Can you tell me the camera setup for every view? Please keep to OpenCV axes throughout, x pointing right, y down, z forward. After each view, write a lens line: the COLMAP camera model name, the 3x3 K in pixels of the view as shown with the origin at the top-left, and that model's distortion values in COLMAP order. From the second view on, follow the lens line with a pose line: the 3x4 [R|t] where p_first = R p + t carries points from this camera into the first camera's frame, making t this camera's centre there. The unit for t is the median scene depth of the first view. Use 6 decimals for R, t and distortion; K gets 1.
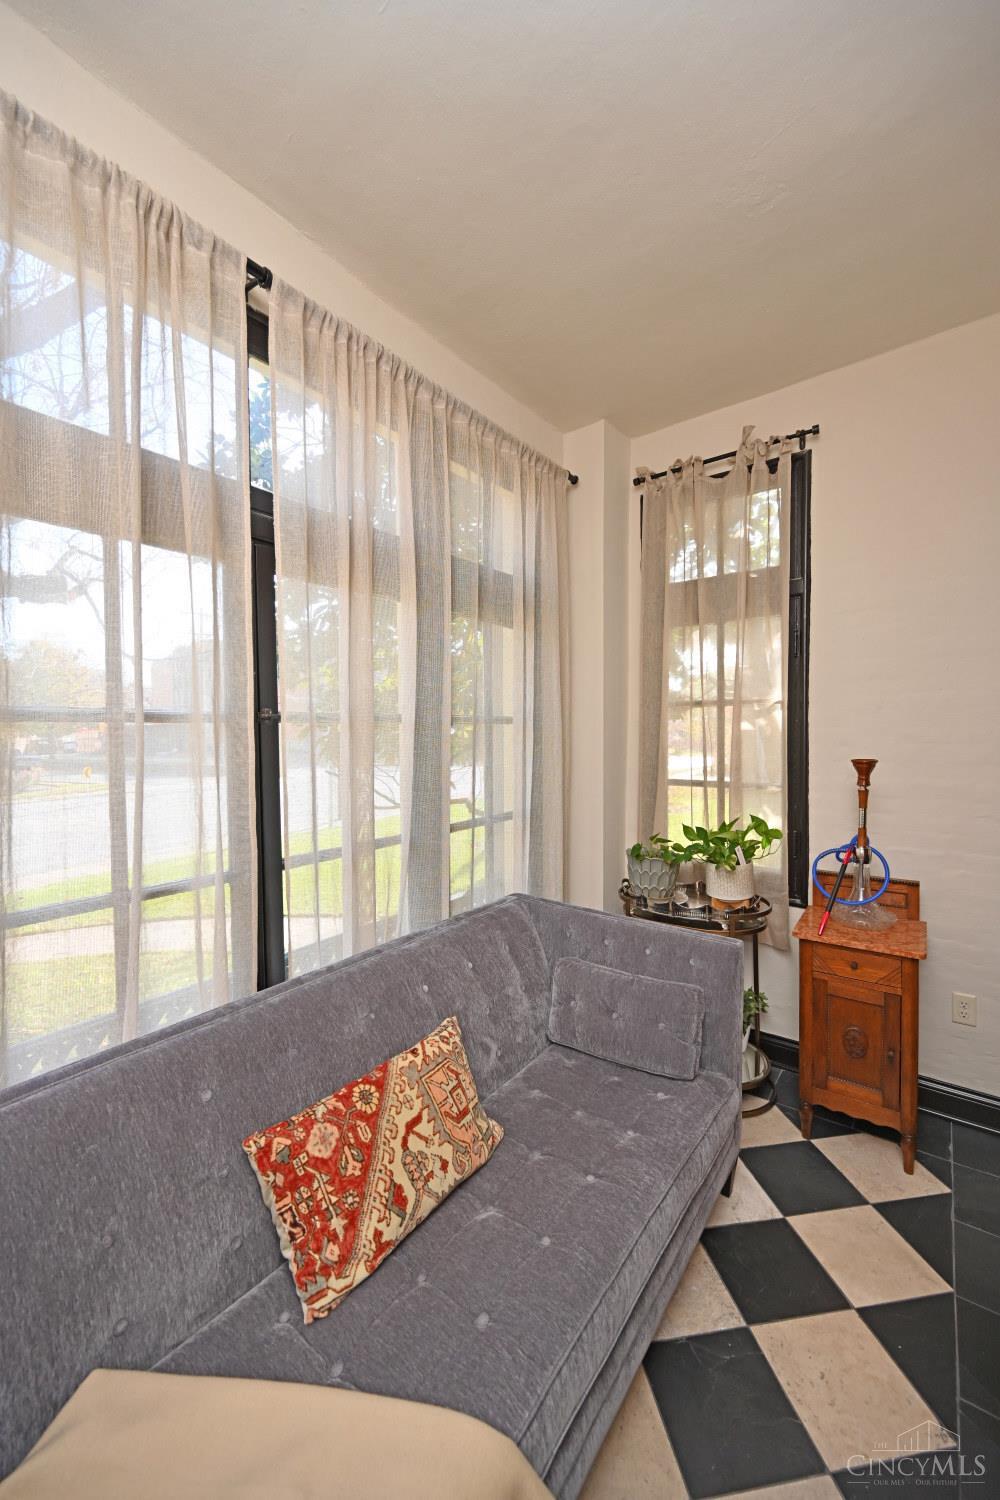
lens RADIAL K [[587.6, 0, 508.4], [0, 587.6, 751.8], [0, 0, 1]] dist [-0.000686, -0.000010]
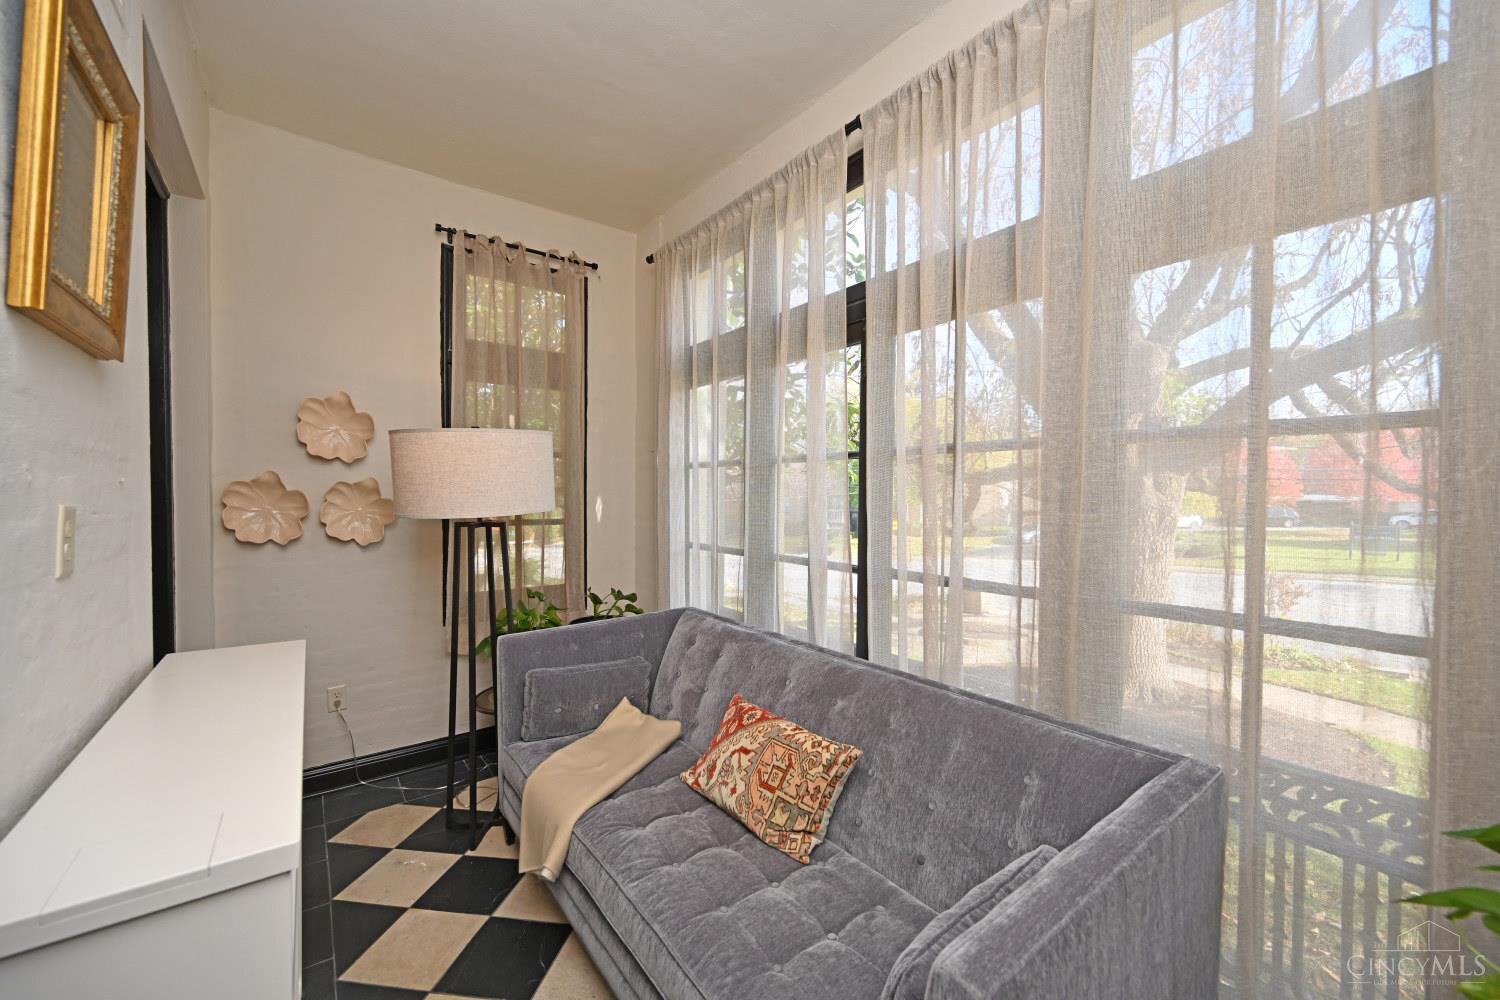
lens RADIAL K [[587.6, 0, 757.7], [0, 587.6, 494.2], [0, 0, 1]] dist [-0.000686, -0.000010]
pose [[-0.280541, 0.018728, -0.959659, 1.036307], [-0.019227, 0.999499, 0.025127, 0.004343], [0.959649, 0.025501, -0.280040, 1.288190]]
